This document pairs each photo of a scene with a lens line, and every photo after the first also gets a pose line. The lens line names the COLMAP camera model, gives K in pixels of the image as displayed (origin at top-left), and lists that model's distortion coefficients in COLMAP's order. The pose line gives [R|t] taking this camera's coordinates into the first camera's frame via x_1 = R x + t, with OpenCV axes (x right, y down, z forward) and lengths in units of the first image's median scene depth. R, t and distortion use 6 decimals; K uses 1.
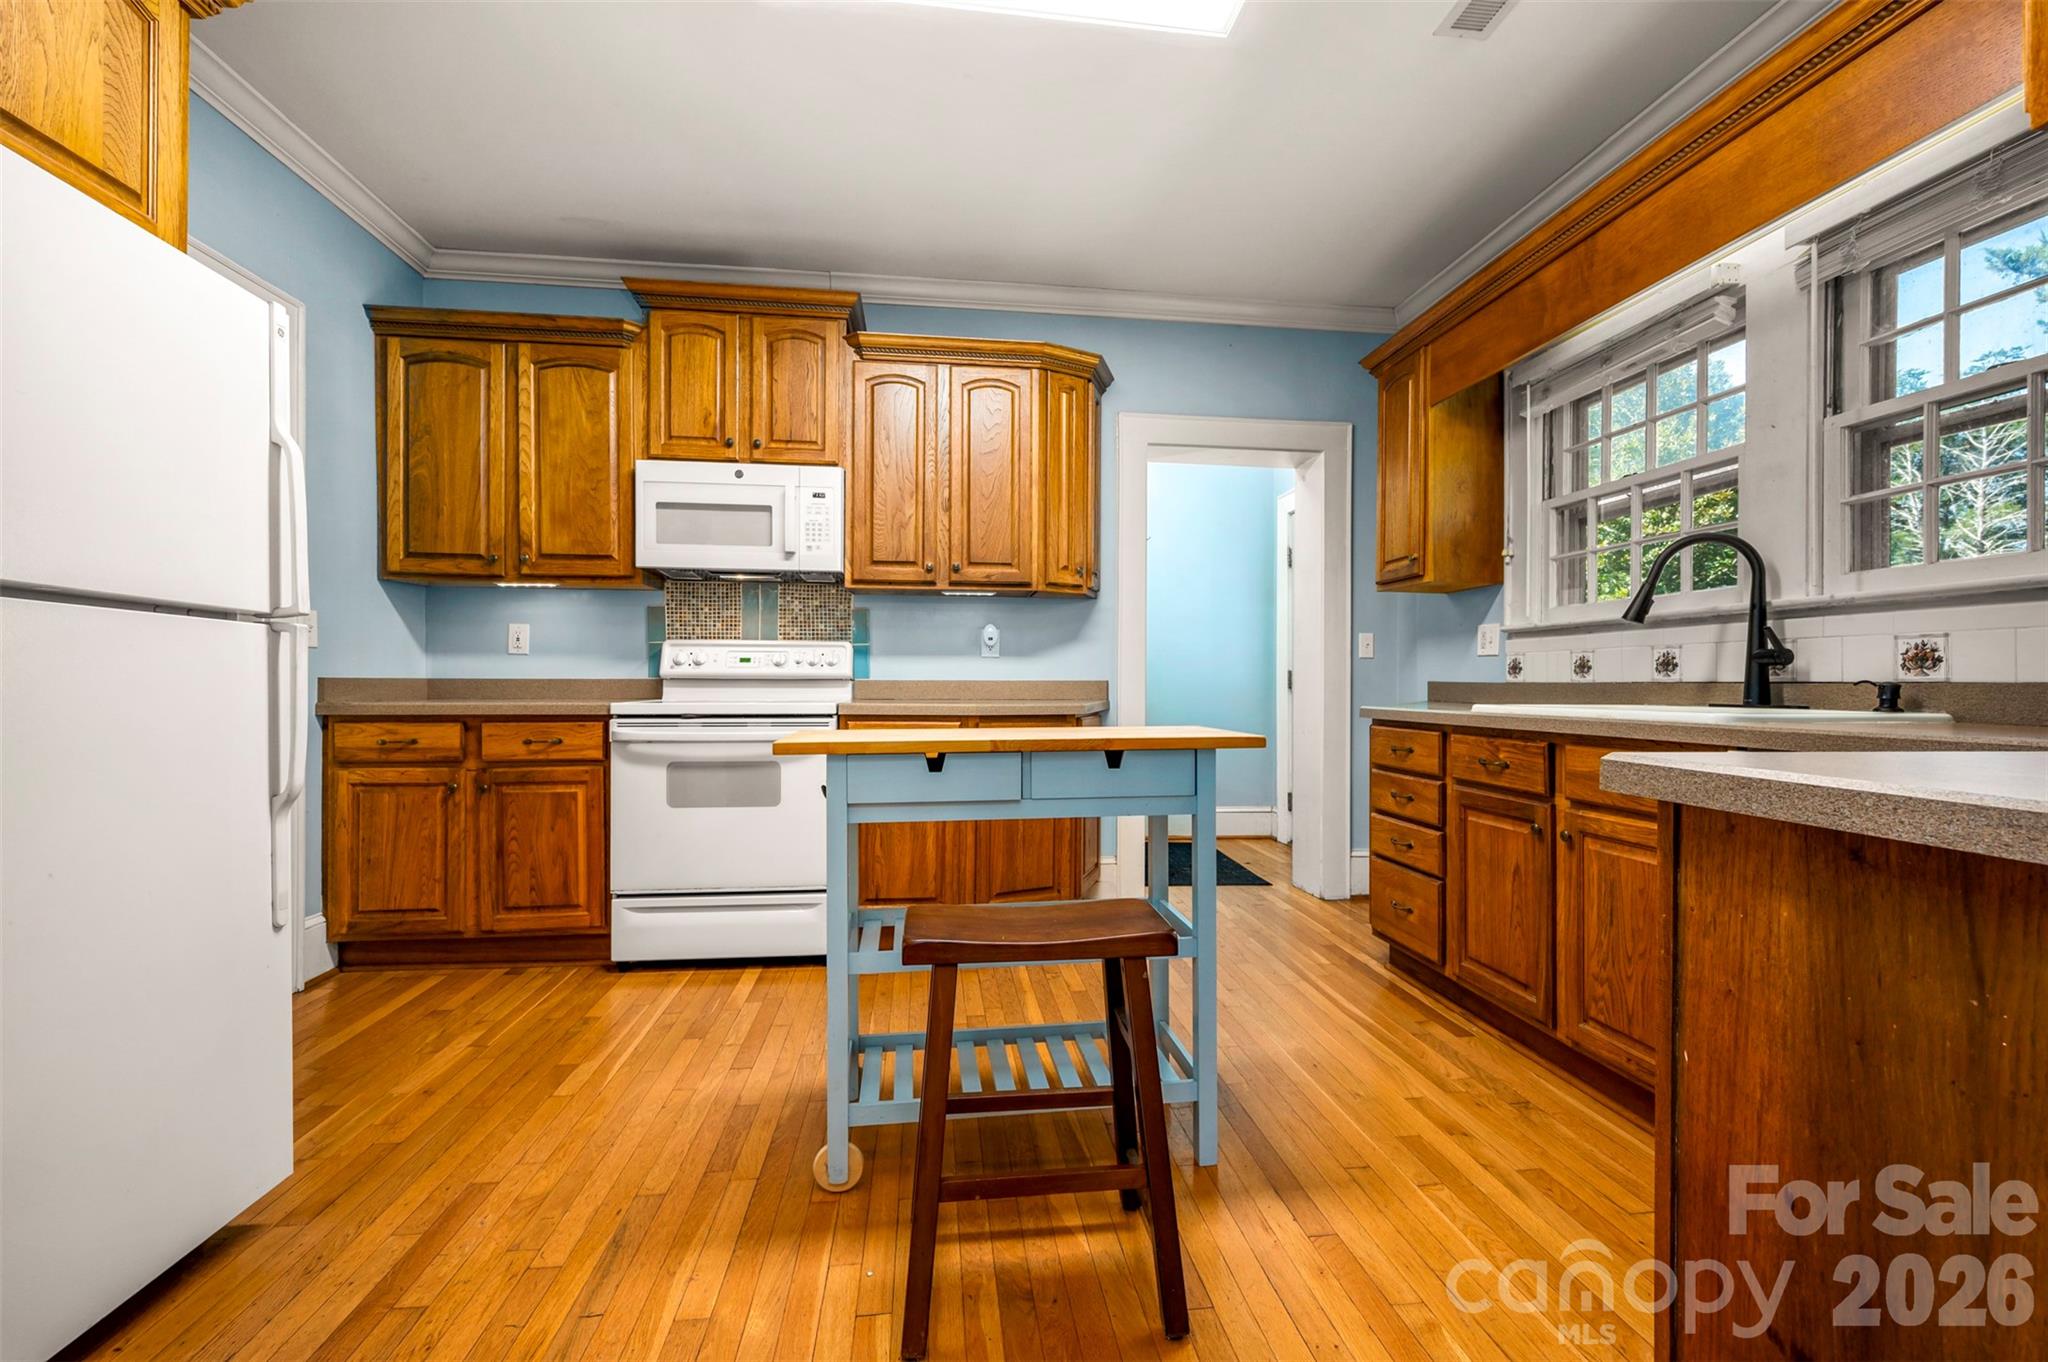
lens RADIAL K [[876.0, 0, 1024.0], [0, 876.0, 681.0], [0, 0, 1]] dist [0.000154, 0.000059]
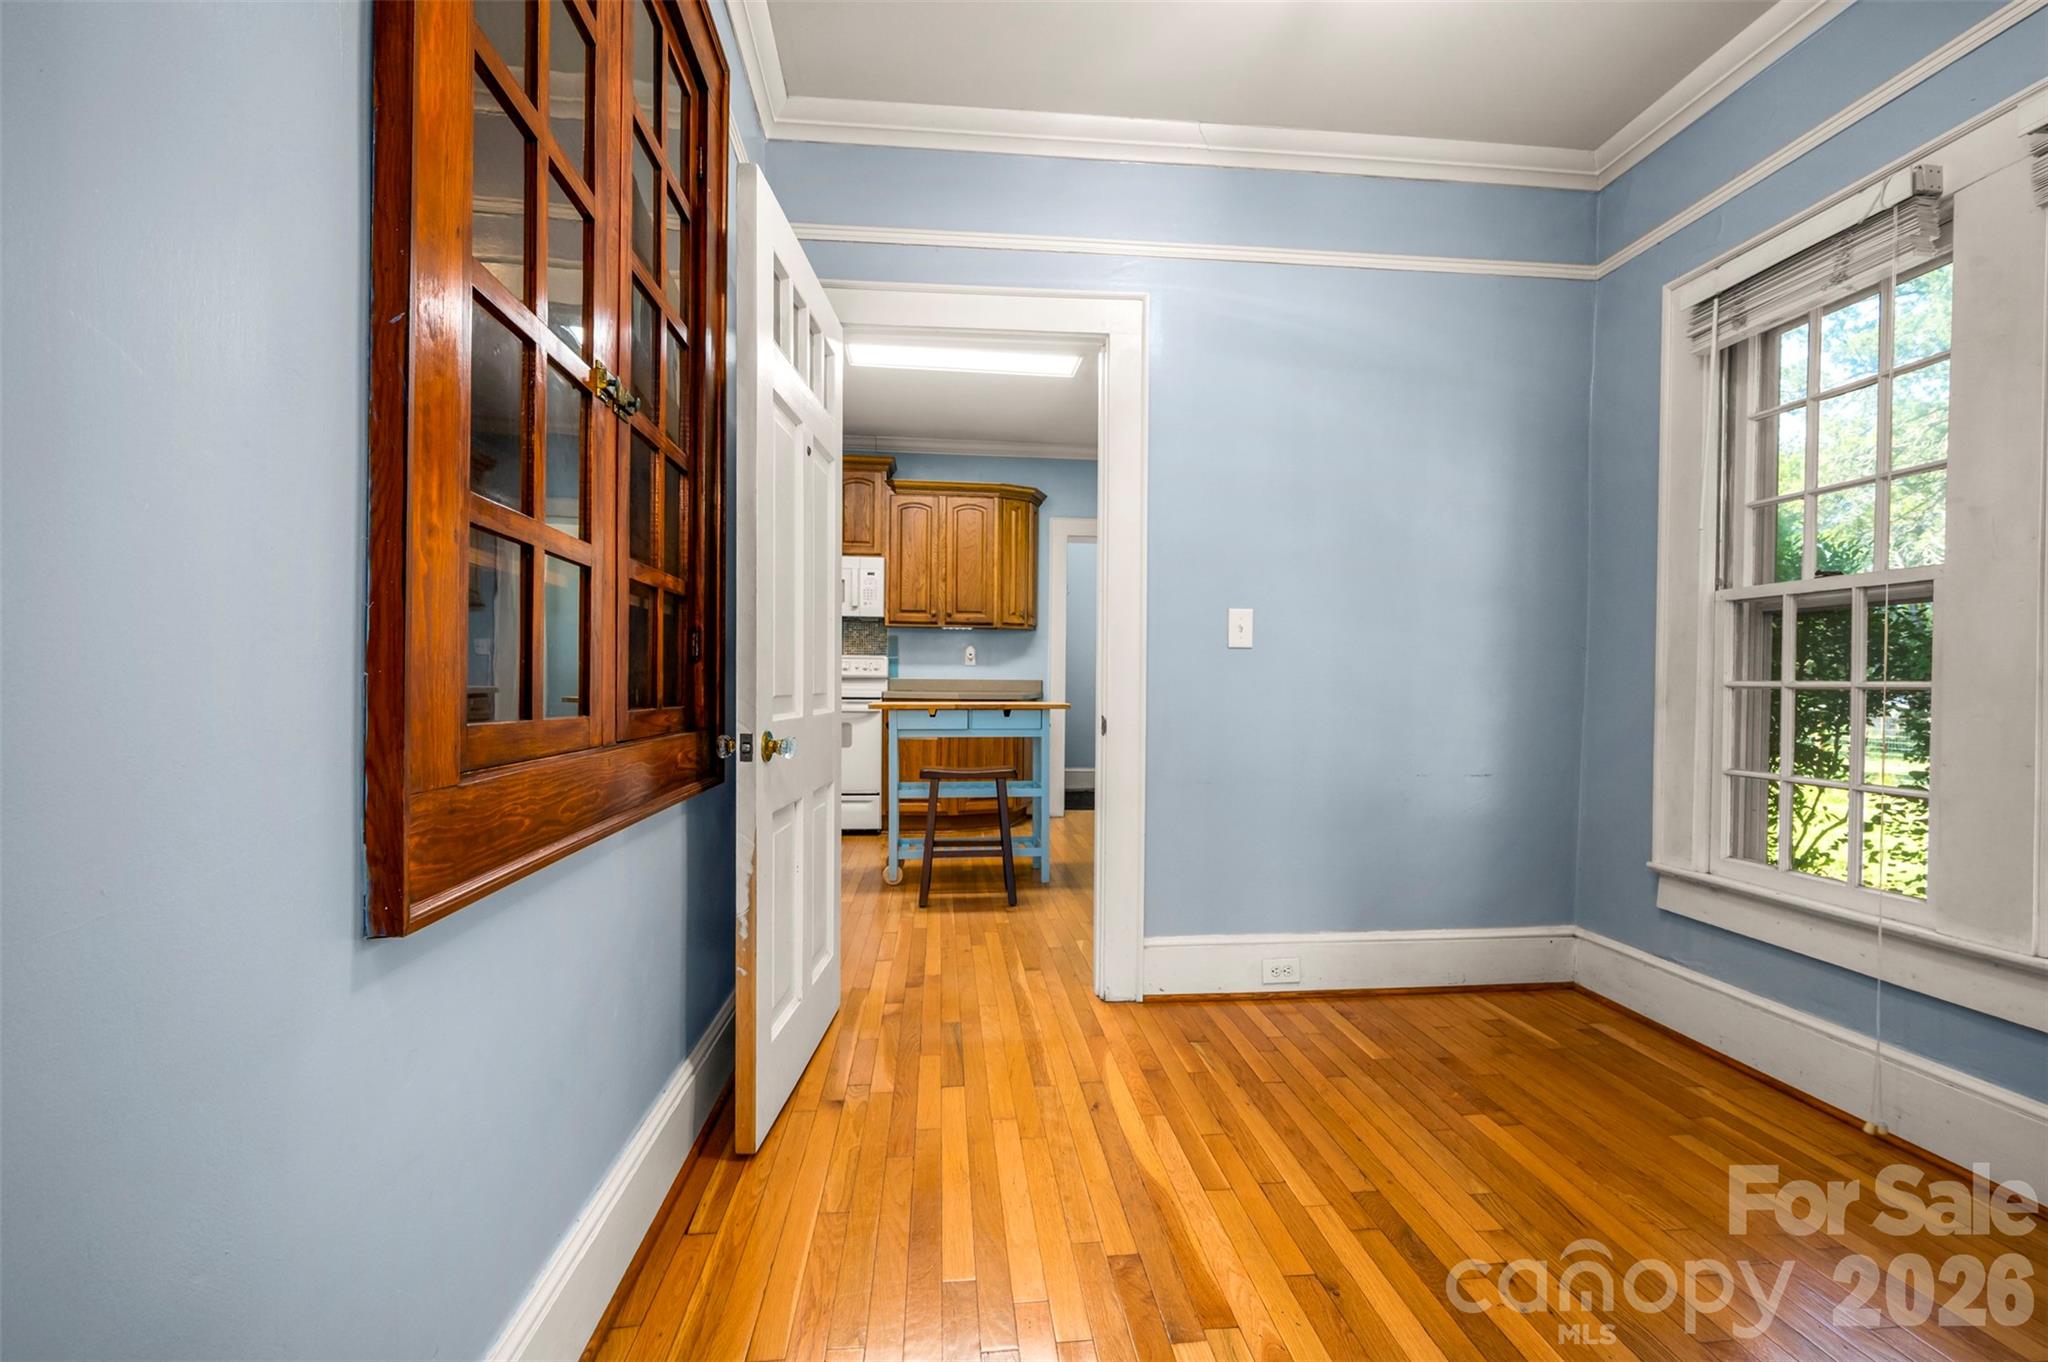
lens RADIAL K [[876.0, 0, 1024.0], [0, 876.0, 681.0], [0, 0, 1]] dist [0.000154, 0.000059]
pose [[0.999910, 0.006559, -0.011667, 0.089843], [-0.006526, 0.999974, 0.002939, -0.003529], [0.011686, -0.002863, 0.999928, -0.714713]]
